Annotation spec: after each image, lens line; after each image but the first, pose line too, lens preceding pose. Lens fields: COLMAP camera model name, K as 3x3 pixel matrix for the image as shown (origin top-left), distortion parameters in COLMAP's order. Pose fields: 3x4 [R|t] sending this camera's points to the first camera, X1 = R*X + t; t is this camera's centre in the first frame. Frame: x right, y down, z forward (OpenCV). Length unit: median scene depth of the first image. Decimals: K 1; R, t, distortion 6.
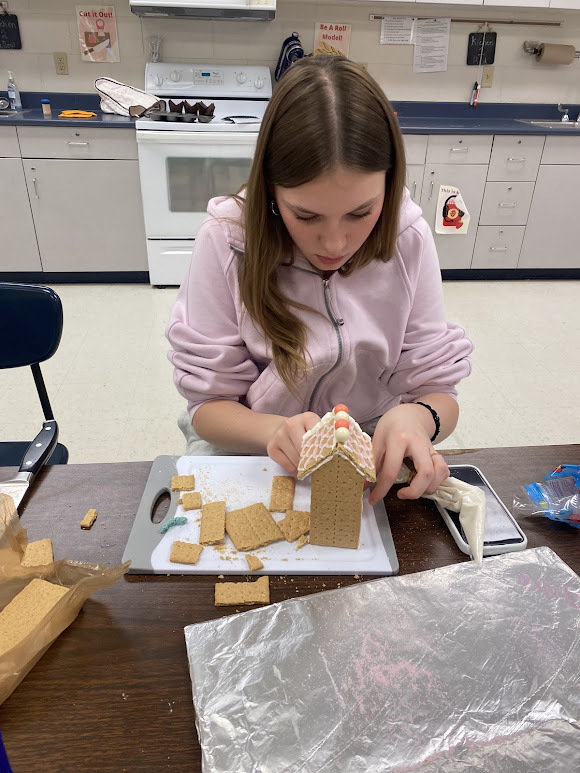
lens RADIAL K [[575.4, 0, 290.0], [0, 575.4, 386.5], [0, 0, 1]] dist [0.009045, -0.001749]
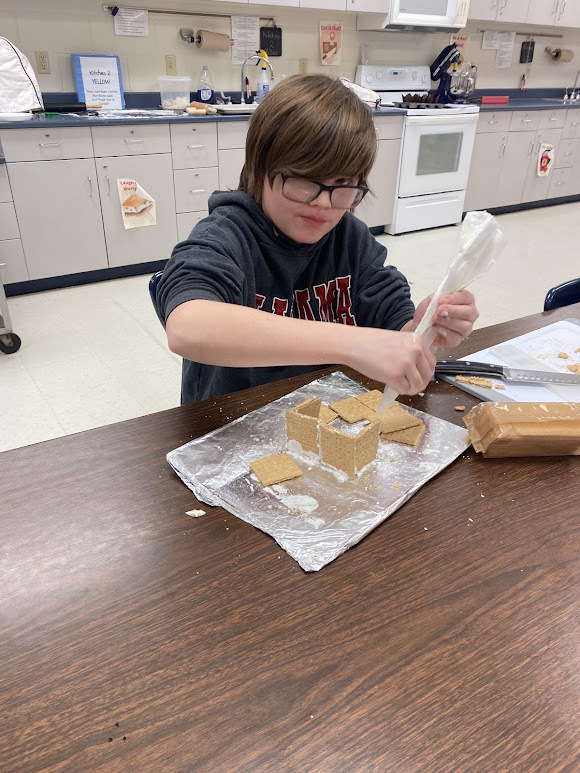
lens RADIAL K [[575.4, 0, 290.0], [0, 575.4, 386.5], [0, 0, 1]] dist [0.009045, -0.001749]
pose [[0.886340, -0.235519, 0.398662, -1.051642], [0.229915, 0.971196, 0.062592, 0.024292], [-0.401920, 0.036180, 0.914960, -0.098923]]
